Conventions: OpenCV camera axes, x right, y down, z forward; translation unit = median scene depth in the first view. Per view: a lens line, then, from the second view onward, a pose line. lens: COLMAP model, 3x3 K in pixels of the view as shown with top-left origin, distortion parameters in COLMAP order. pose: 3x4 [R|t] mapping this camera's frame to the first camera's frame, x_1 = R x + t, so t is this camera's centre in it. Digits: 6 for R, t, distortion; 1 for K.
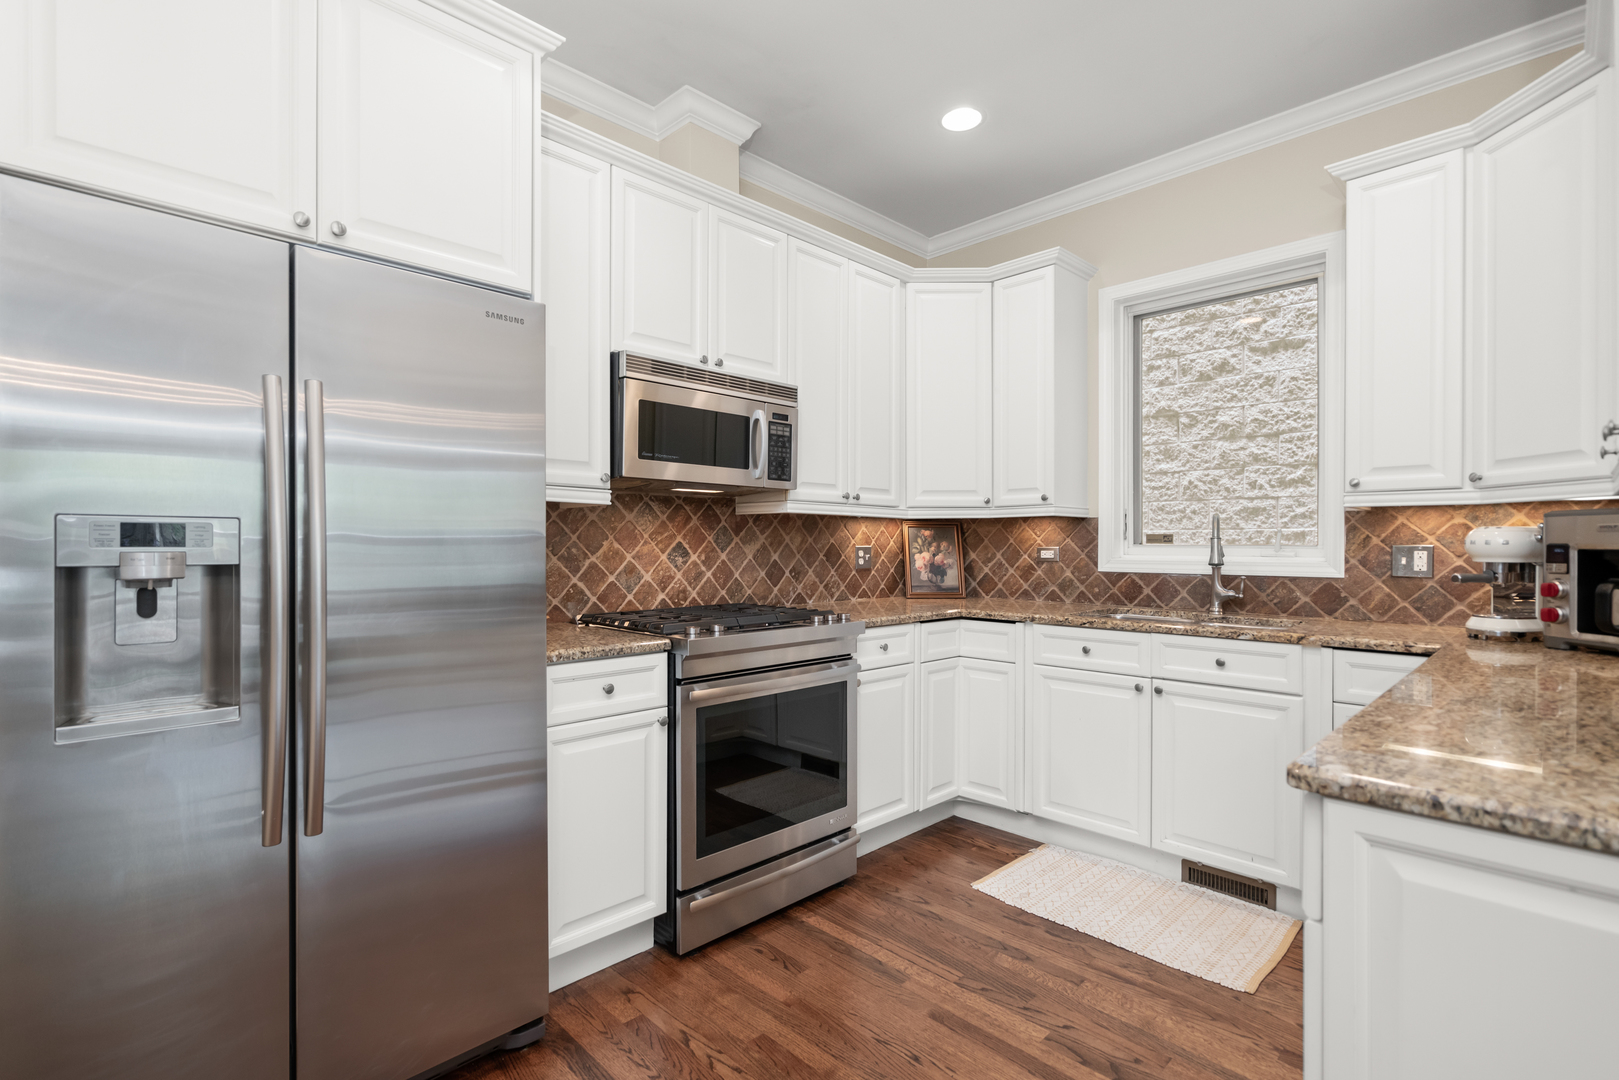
lens RADIAL K [[754.4, 0, 806.0], [0, 754.4, 548.2], [0, 0, 1]] dist [-0.000873, 0.000765]
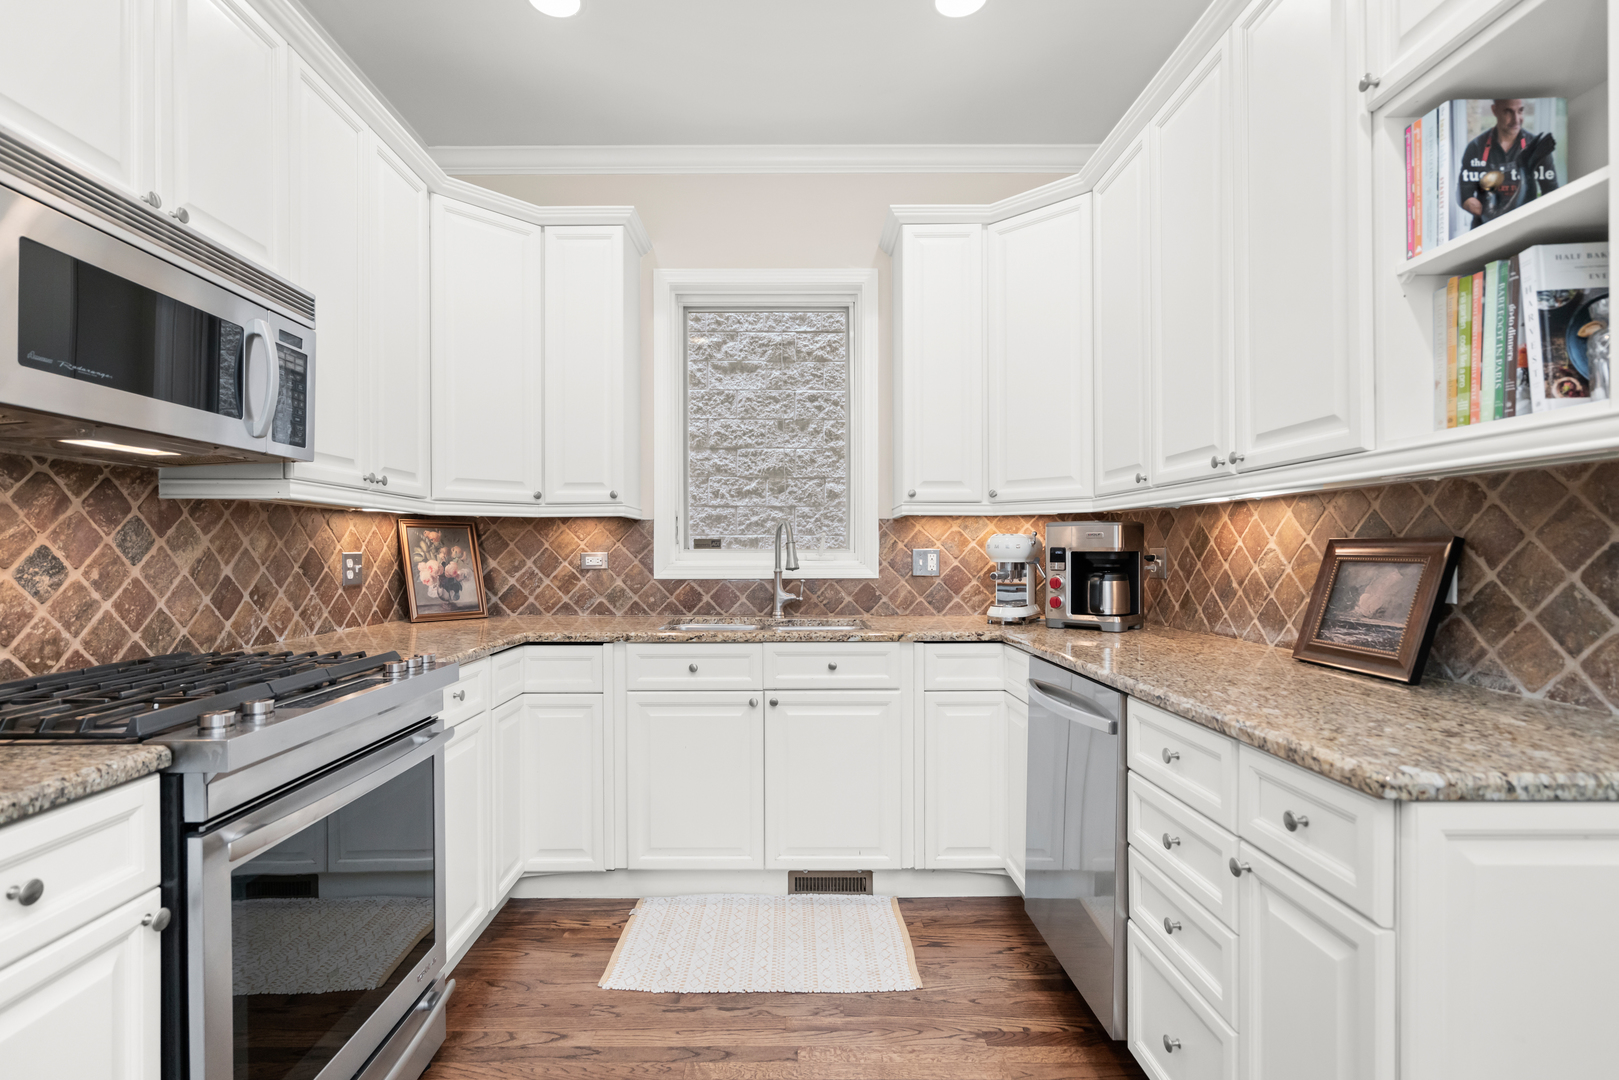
lens RADIAL K [[767.0, 0, 790.6], [0, 767.0, 556.6], [0, 0, 1]] dist [-0.002443, 0.000193]
pose [[0.700813, -0.008798, 0.713291, -0.182717], [0.006826, 0.999961, 0.005628, -0.000492], [-0.713313, 0.000925, 0.700845, 0.271448]]
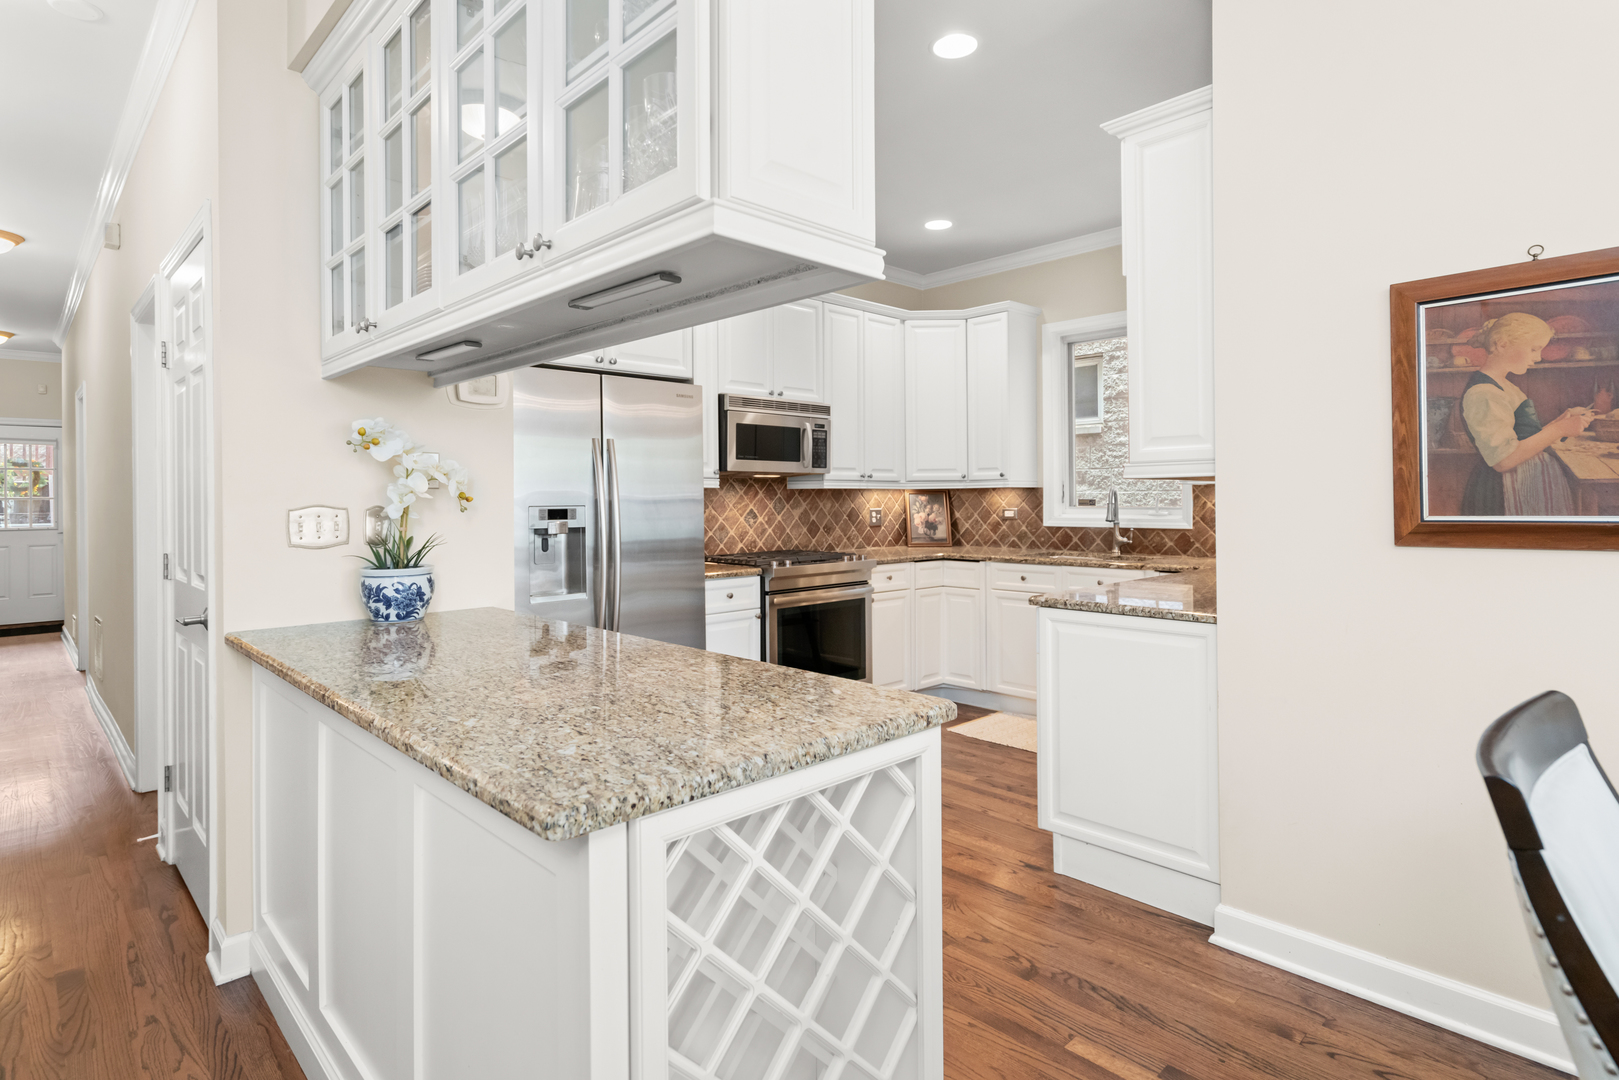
lens RADIAL K [[842.6, 0, 800.9], [0, 842.6, 510.5], [0, 0, 1]] dist [-0.000109, -0.000275]
pose [[0.999852, -0.008851, -0.014762, -0.045523], [0.009004, 0.999906, 0.010348, -0.021101], [0.014669, -0.010479, 0.999837, -0.661220]]
